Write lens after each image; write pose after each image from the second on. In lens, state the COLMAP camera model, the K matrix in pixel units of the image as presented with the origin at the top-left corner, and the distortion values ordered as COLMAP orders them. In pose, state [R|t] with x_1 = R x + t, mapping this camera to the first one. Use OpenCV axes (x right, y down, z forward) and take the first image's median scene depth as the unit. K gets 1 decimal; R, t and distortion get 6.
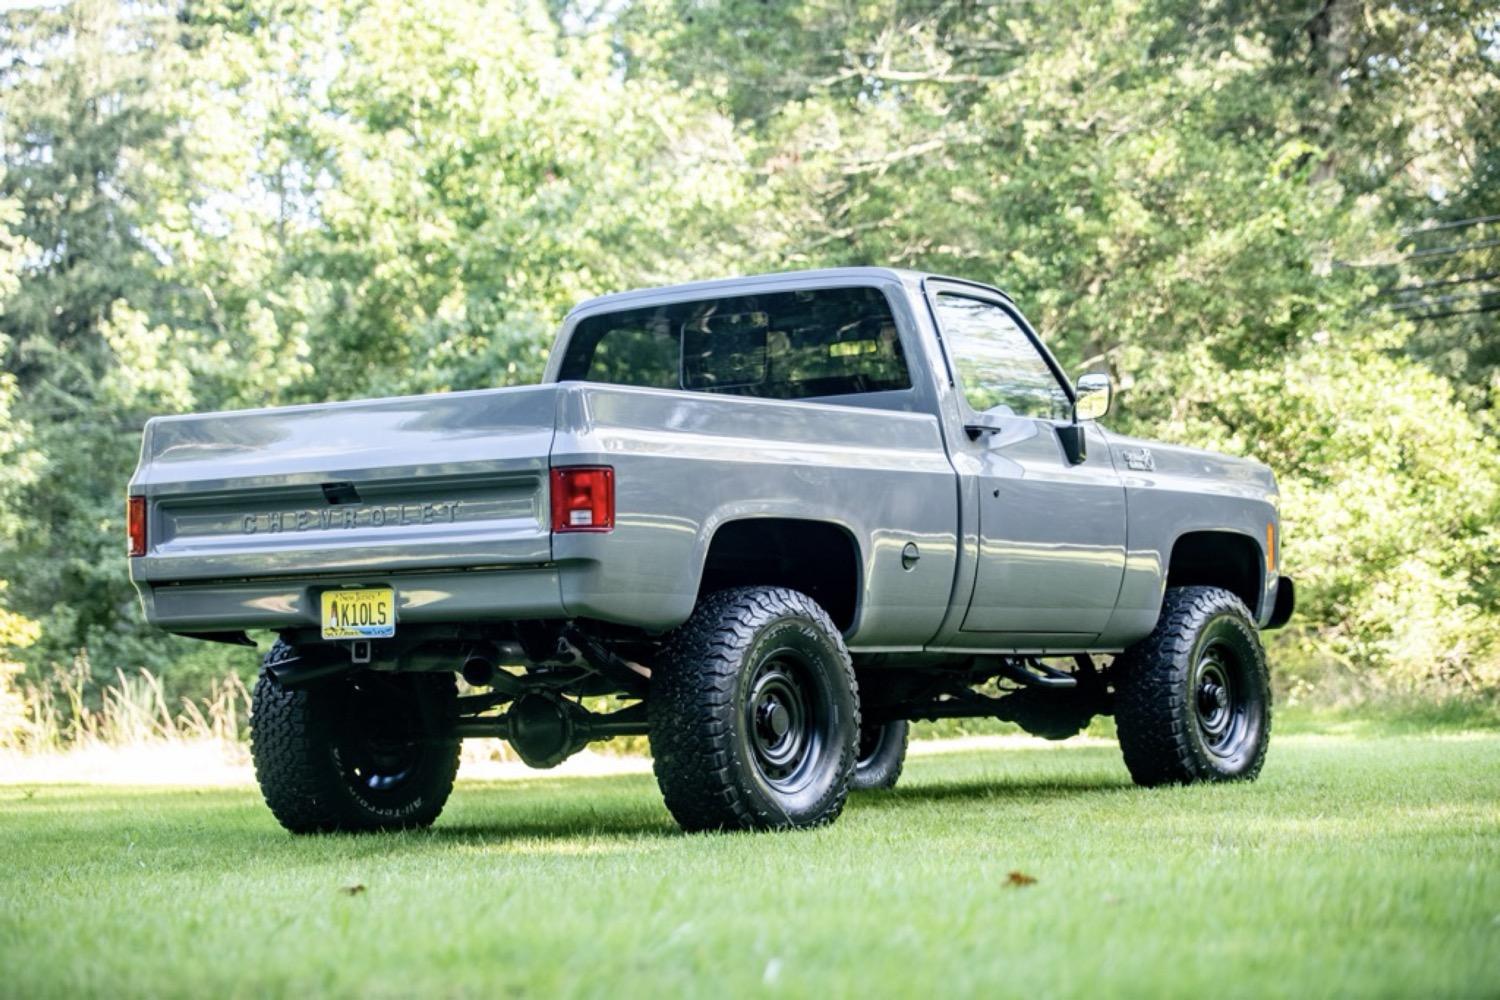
lens RADIAL K [[3274.4, 0, 750.0], [0, 3274.4, 500.0], [0, 0, 1]] dist [0.002995, 0.018227]
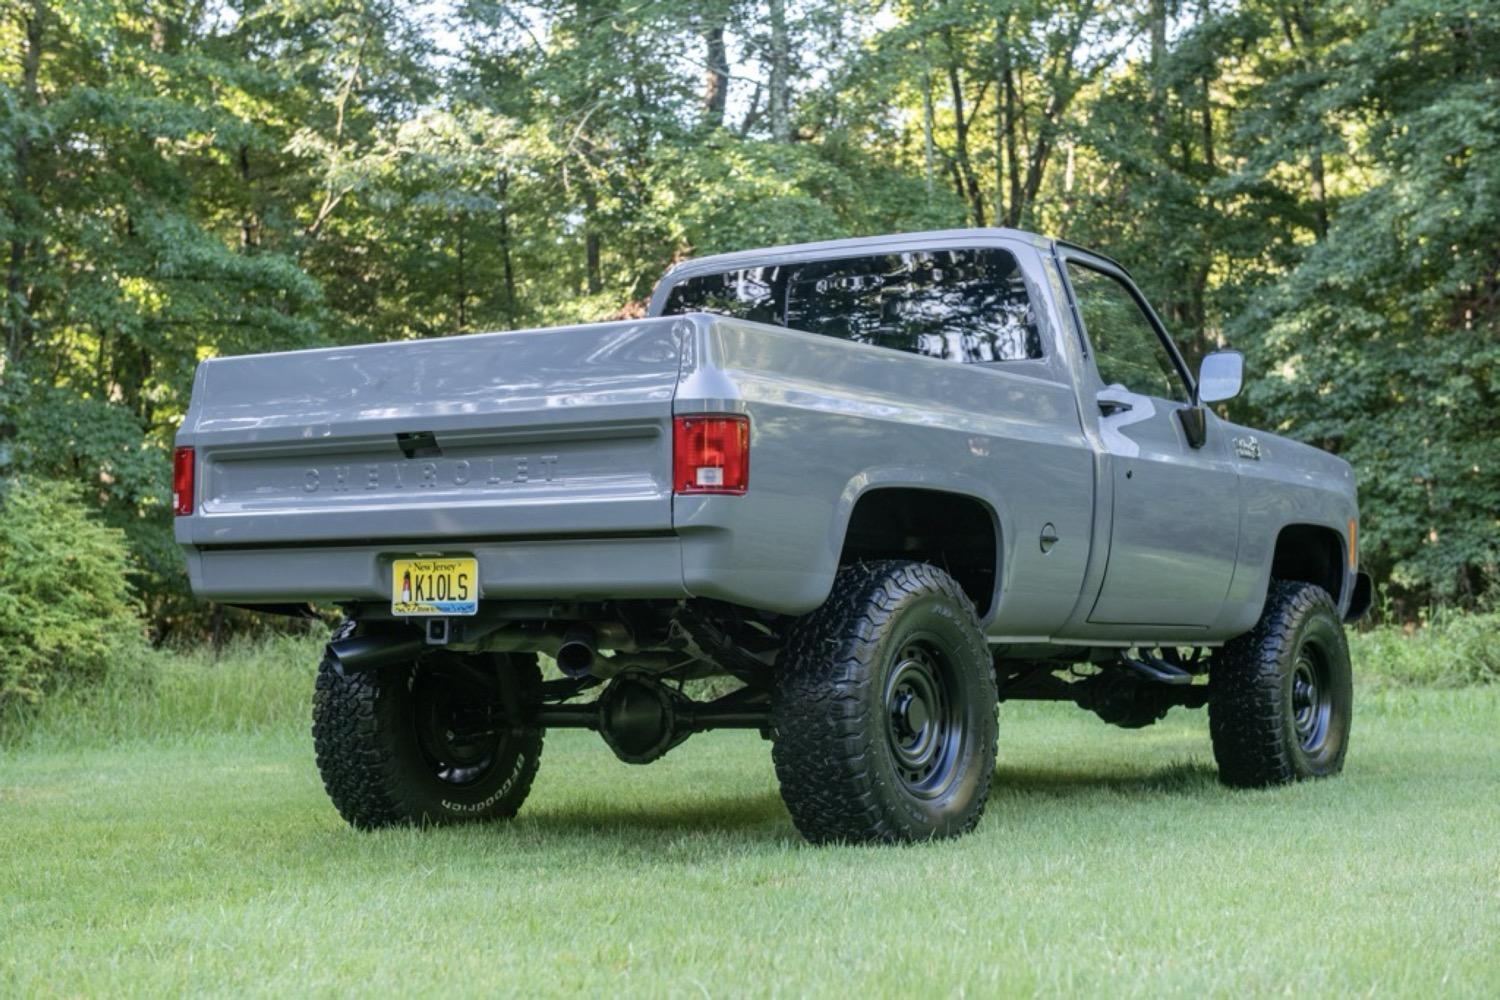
lens RADIAL K [[2277.2, 0, 792.2], [0, 2277.2, 506.6], [0, 0, 1]] dist [0.042040, -0.007047]
pose [[0.999095, 0.025772, 0.033832, -0.046730], [-0.025658, 0.999664, -0.003801, 0.013593], [-0.033919, 0.002930, 0.999420, 0.398547]]
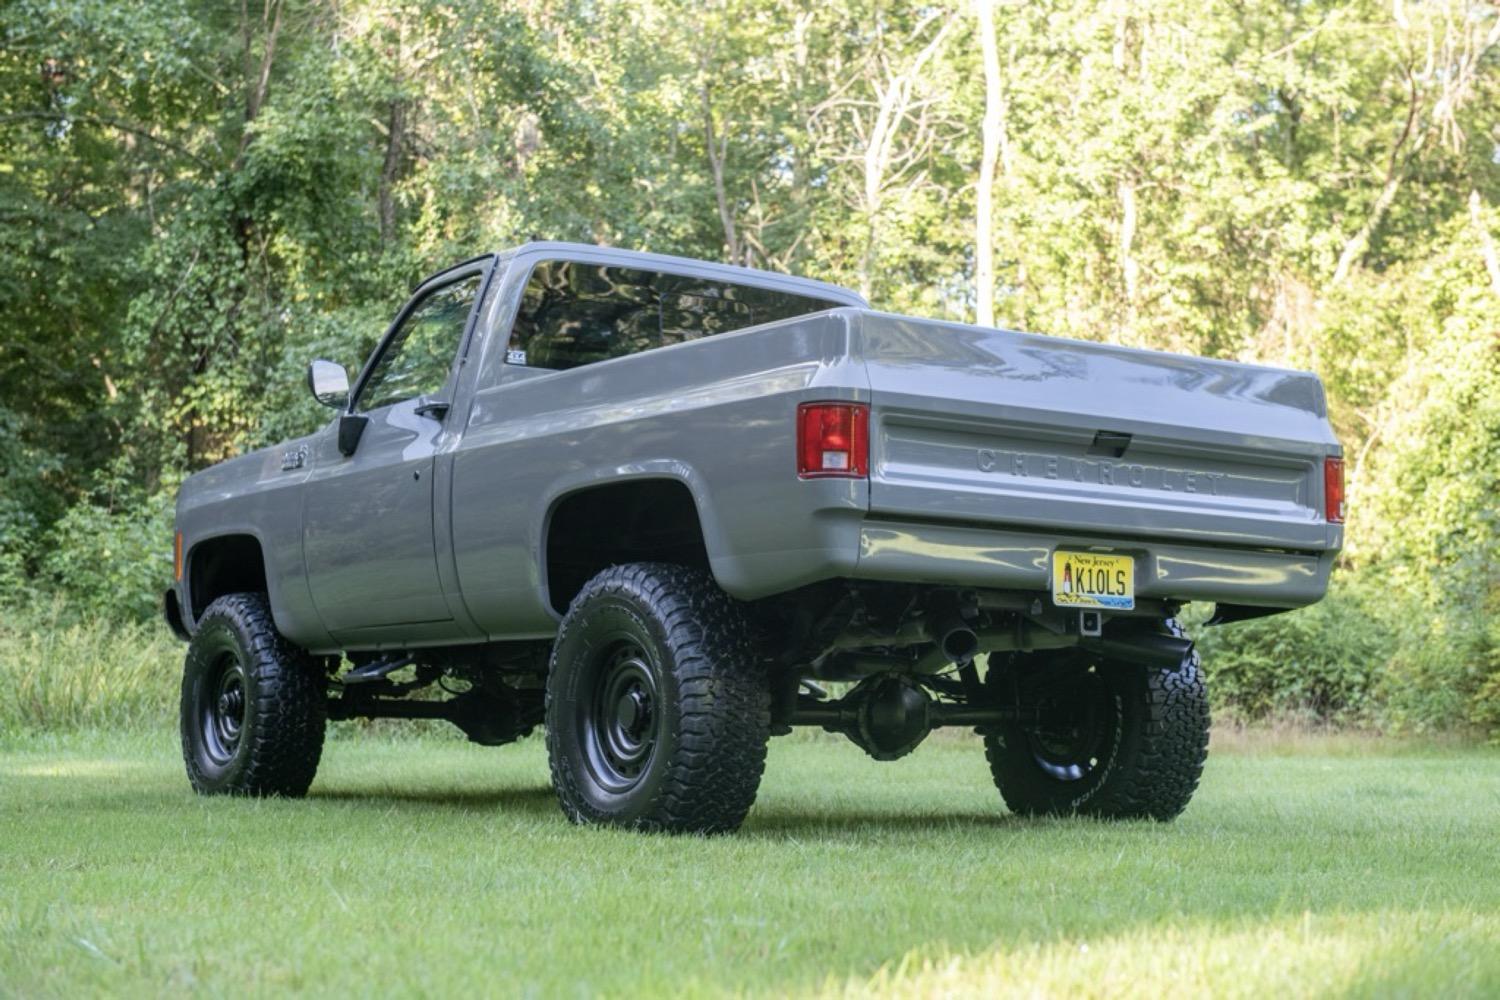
lens RADIAL K [[2277.2, 0, 792.2], [0, 2277.2, 506.6], [0, 0, 1]] dist [0.042040, -0.007047]
pose [[0.360731, 0.122560, 0.924582, -0.714578], [-0.076567, 0.991874, -0.101607, 0.083004], [-0.929522, -0.034140, 0.367183, 0.840763]]
